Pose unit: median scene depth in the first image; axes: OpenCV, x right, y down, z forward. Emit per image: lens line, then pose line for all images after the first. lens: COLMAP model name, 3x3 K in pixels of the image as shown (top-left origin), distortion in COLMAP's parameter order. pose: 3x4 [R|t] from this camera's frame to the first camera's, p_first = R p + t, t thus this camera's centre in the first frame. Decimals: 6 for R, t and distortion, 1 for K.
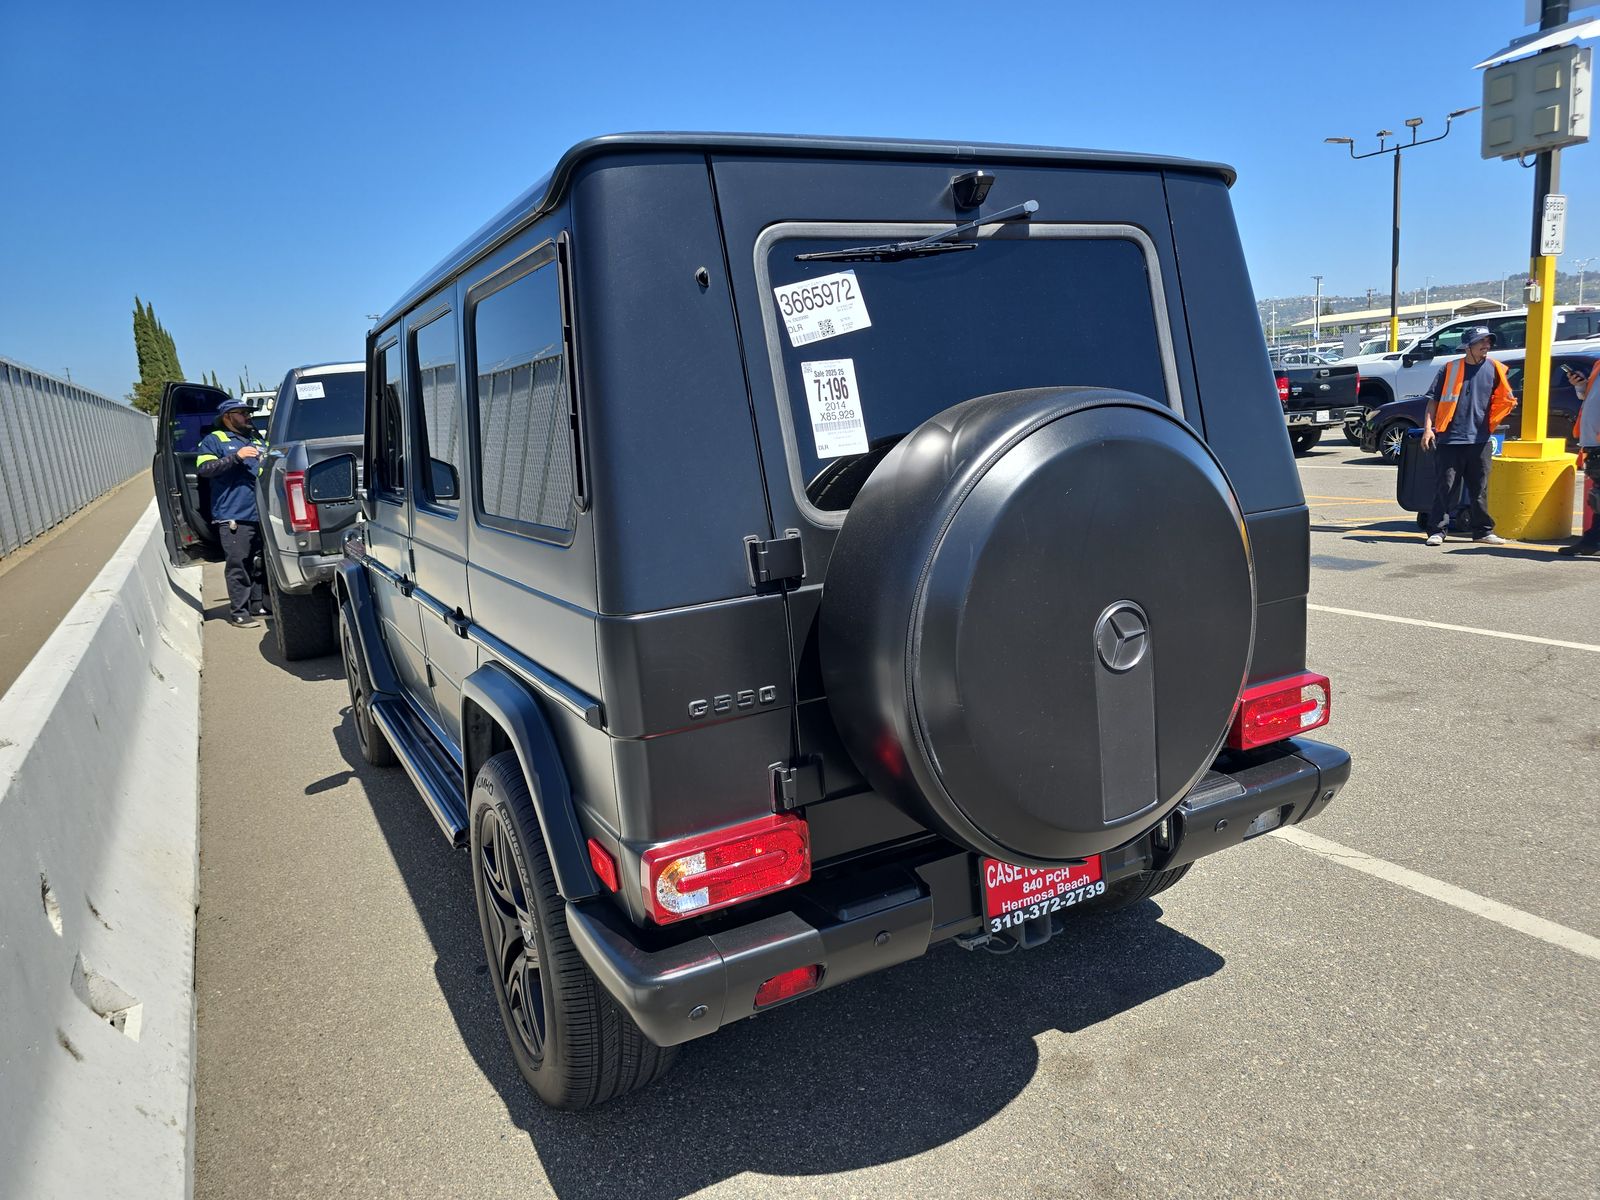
lens RADIAL K [[1101.9, 0, 799.6], [0, 1101.9, 602.9], [0, 0, 1]] dist [0.020300, -0.018563]
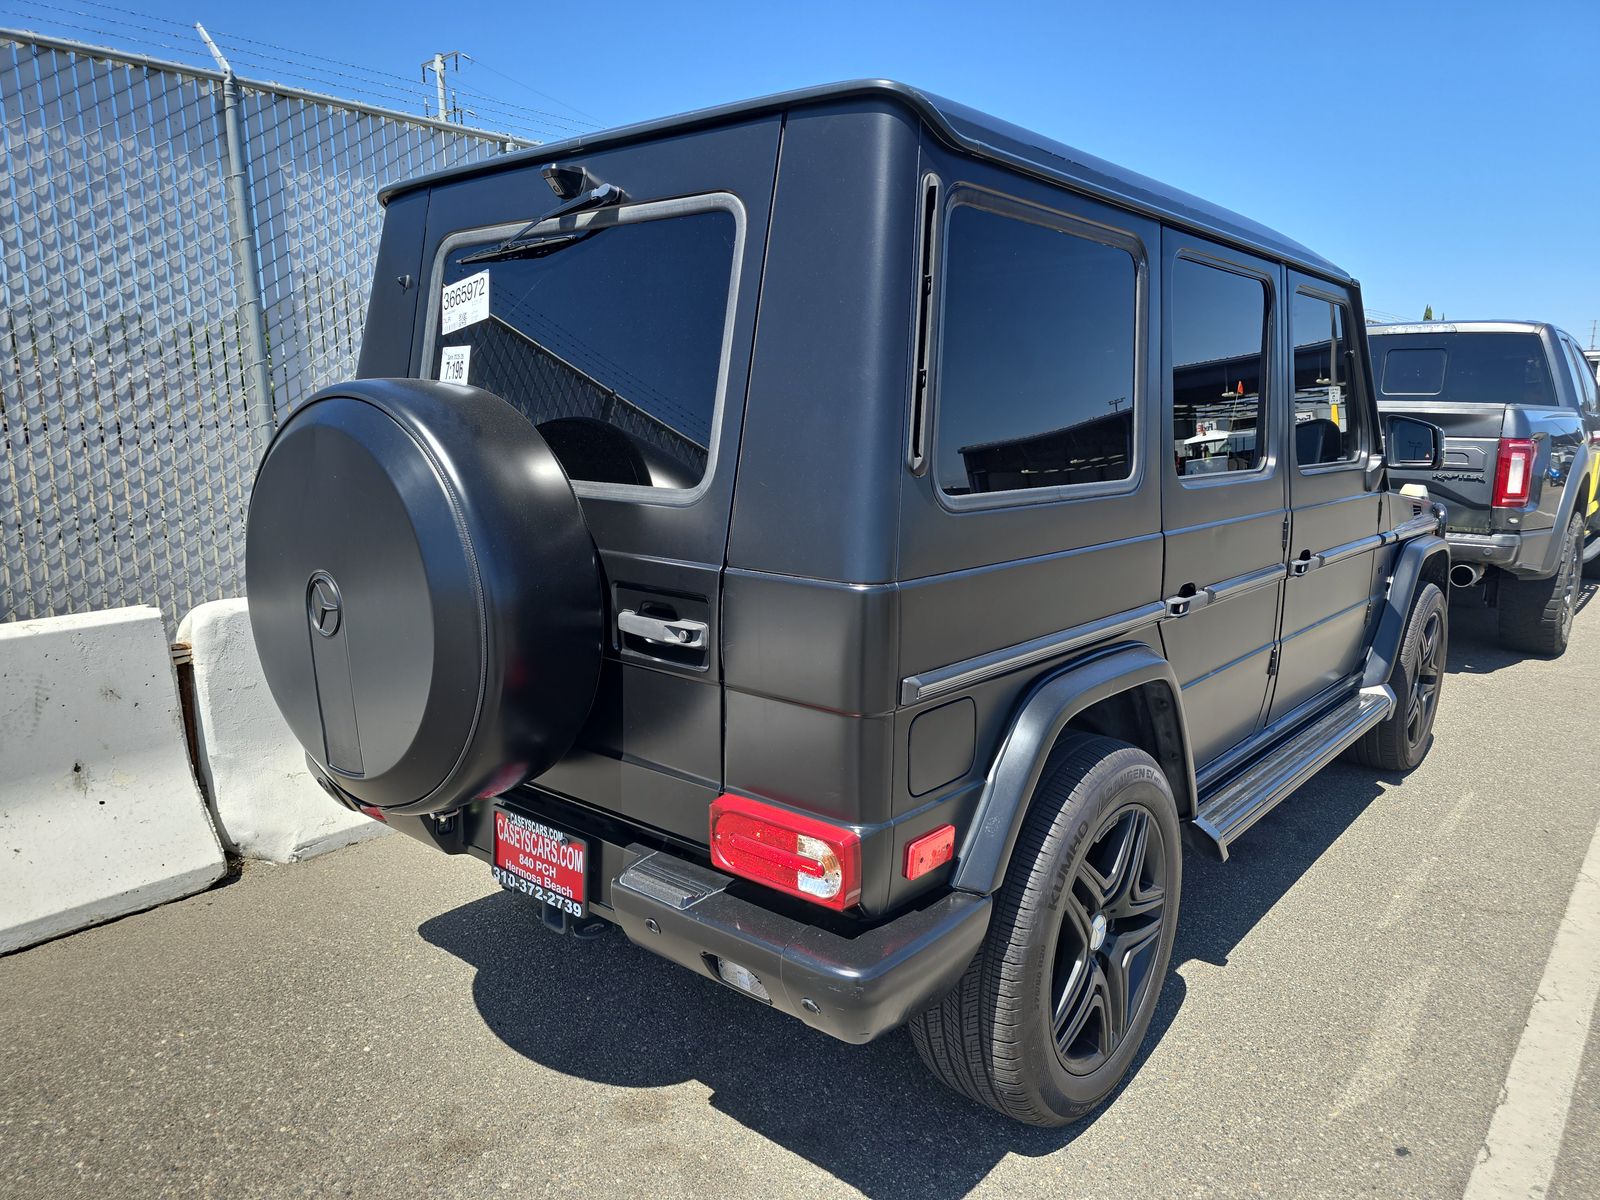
lens RADIAL K [[1101.9, 0, 806.4], [0, 1101.9, 599.7], [0, 0, 1]] dist [0.020300, -0.018563]
pose [[0.367173, 0.240012, -0.898653, 1.244738], [-0.200451, 0.963852, 0.175525, -0.226976], [0.908297, 0.115688, 0.402011, 0.837697]]
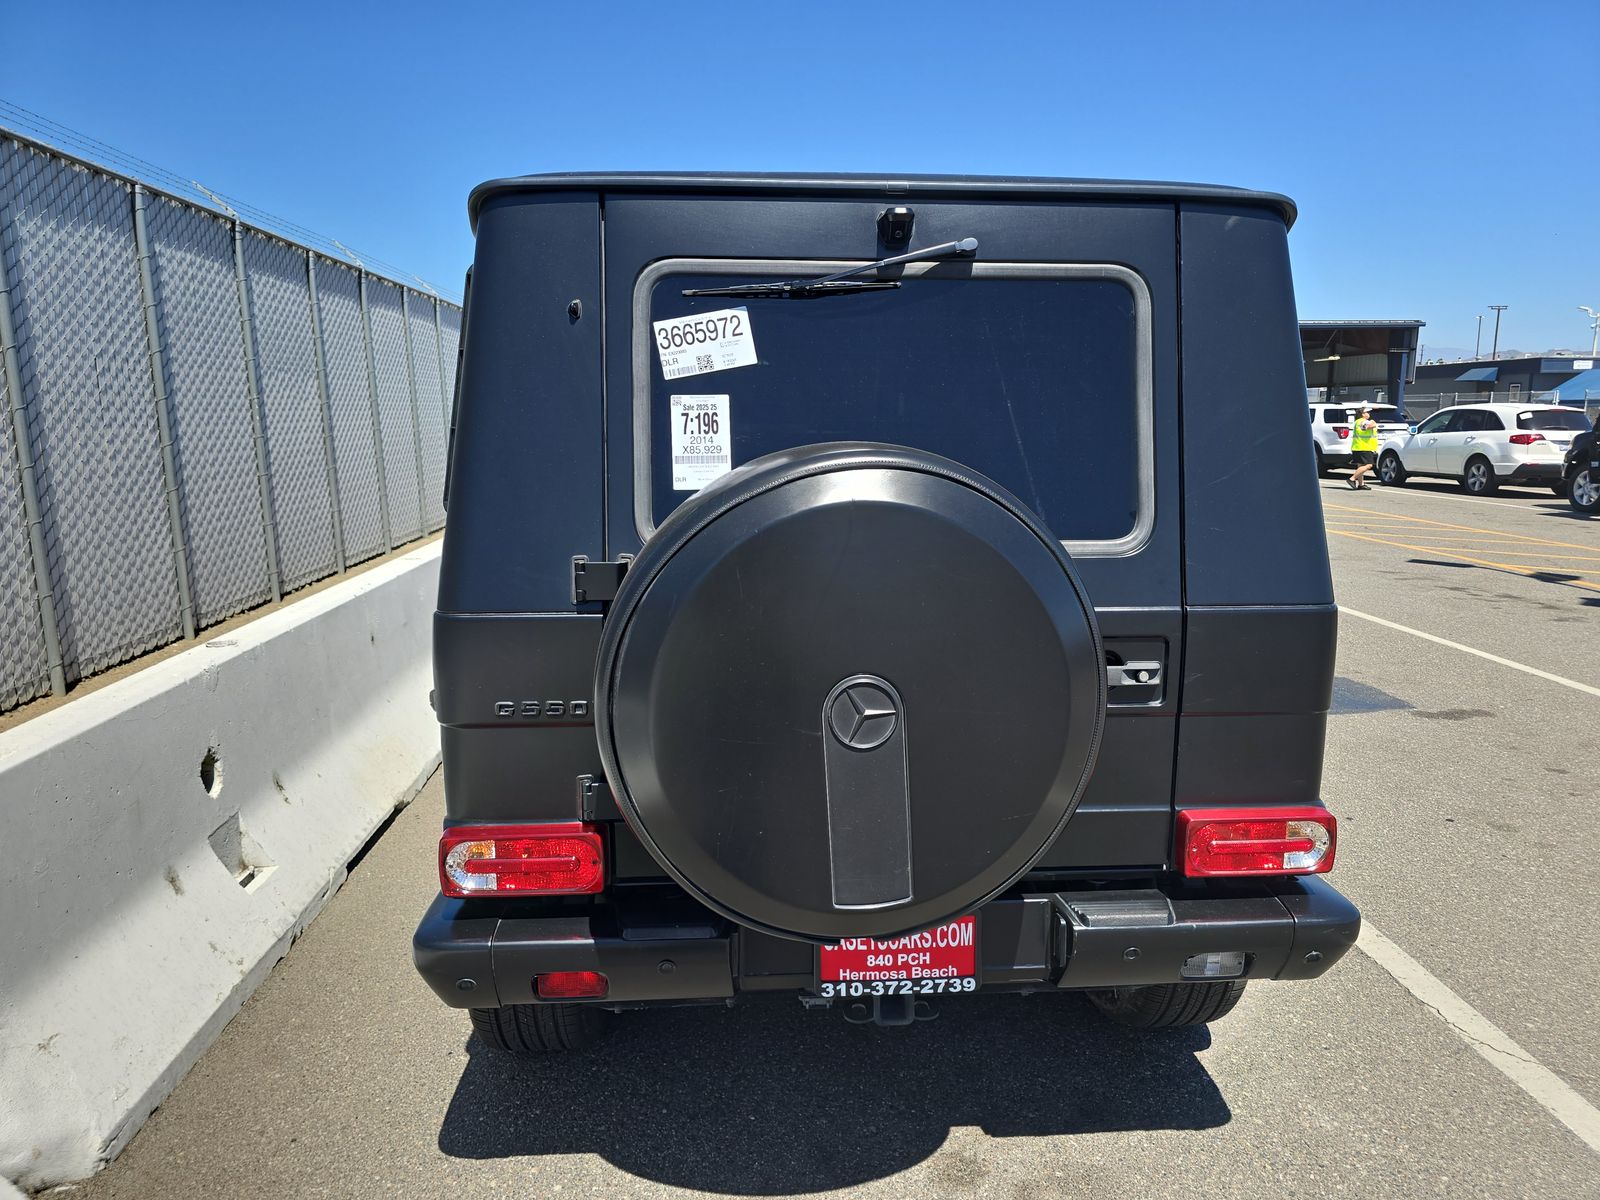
lens RADIAL K [[1101.9, 0, 802.5], [0, 1101.9, 605.7], [0, 0, 1]] dist [0.020300, -0.018563]
pose [[0.909122, 0.145095, -0.390441, 0.502510], [-0.143493, 0.989086, 0.033444, -0.070711], [0.391032, 0.025621, 0.920020, 0.101194]]
